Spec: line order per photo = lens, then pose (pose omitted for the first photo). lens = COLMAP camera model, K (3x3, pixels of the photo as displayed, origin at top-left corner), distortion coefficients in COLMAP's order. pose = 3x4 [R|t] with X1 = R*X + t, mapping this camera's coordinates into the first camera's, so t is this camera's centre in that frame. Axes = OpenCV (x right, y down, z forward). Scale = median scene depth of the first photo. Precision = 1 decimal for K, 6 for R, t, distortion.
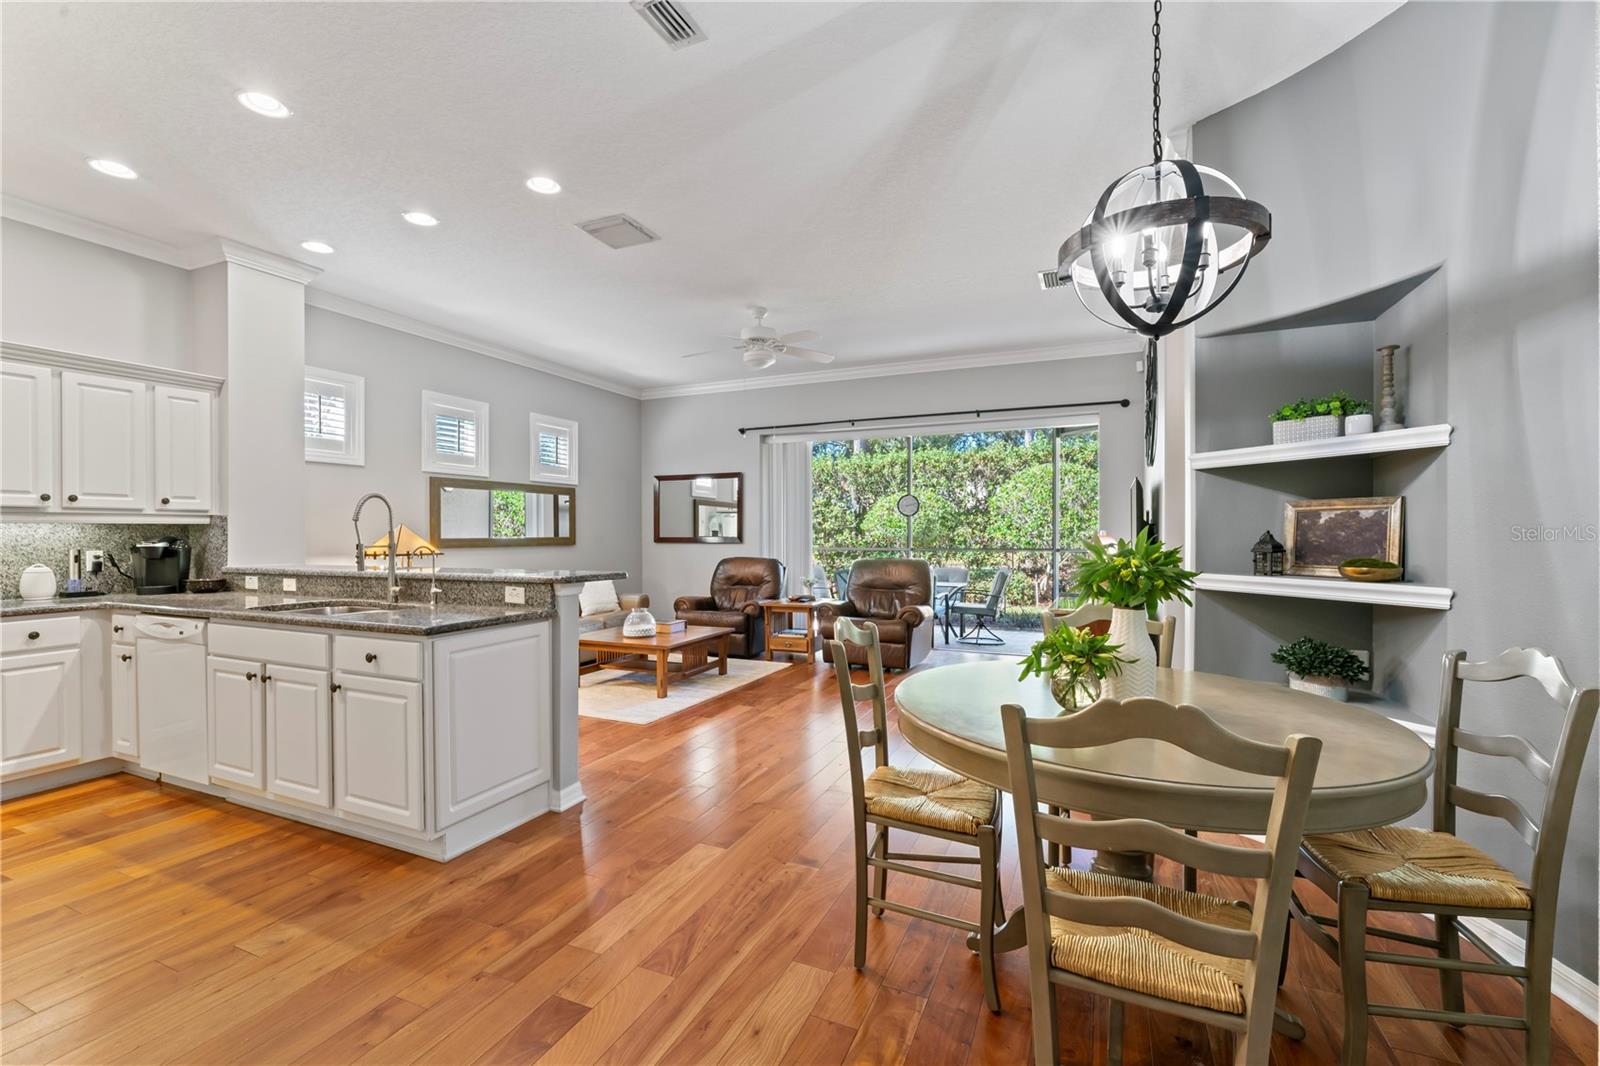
lens RADIAL K [[685.6, 0, 796.9], [0, 685.6, 531.8], [0, 0, 1]] dist [0.000932, 0.000176]
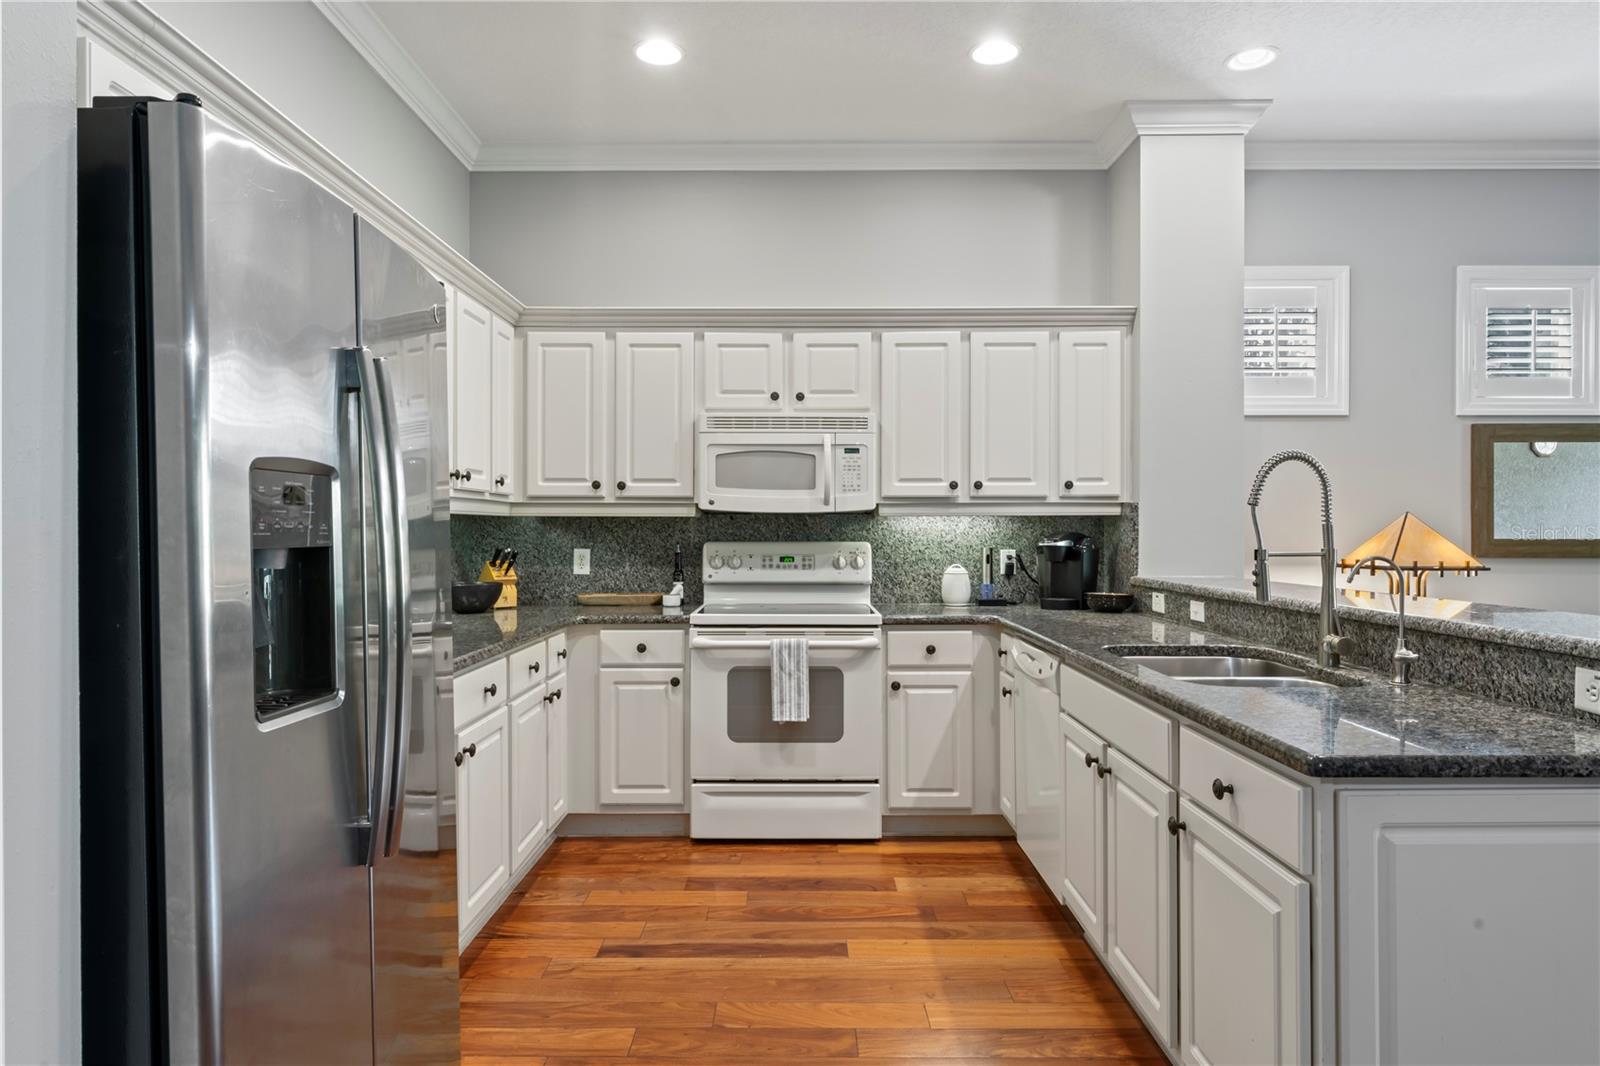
lens RADIAL K [[948.9, 0, 800.0], [0, 948.9, 533.0], [0, 0, 1]] dist [-0.007782, -0.002357]
pose [[0.400104, 0.005955, -0.916451, -0.063828], [-0.001048, 0.999981, 0.006040, 0.001003], [0.916469, -0.001456, 0.400102, 0.217103]]
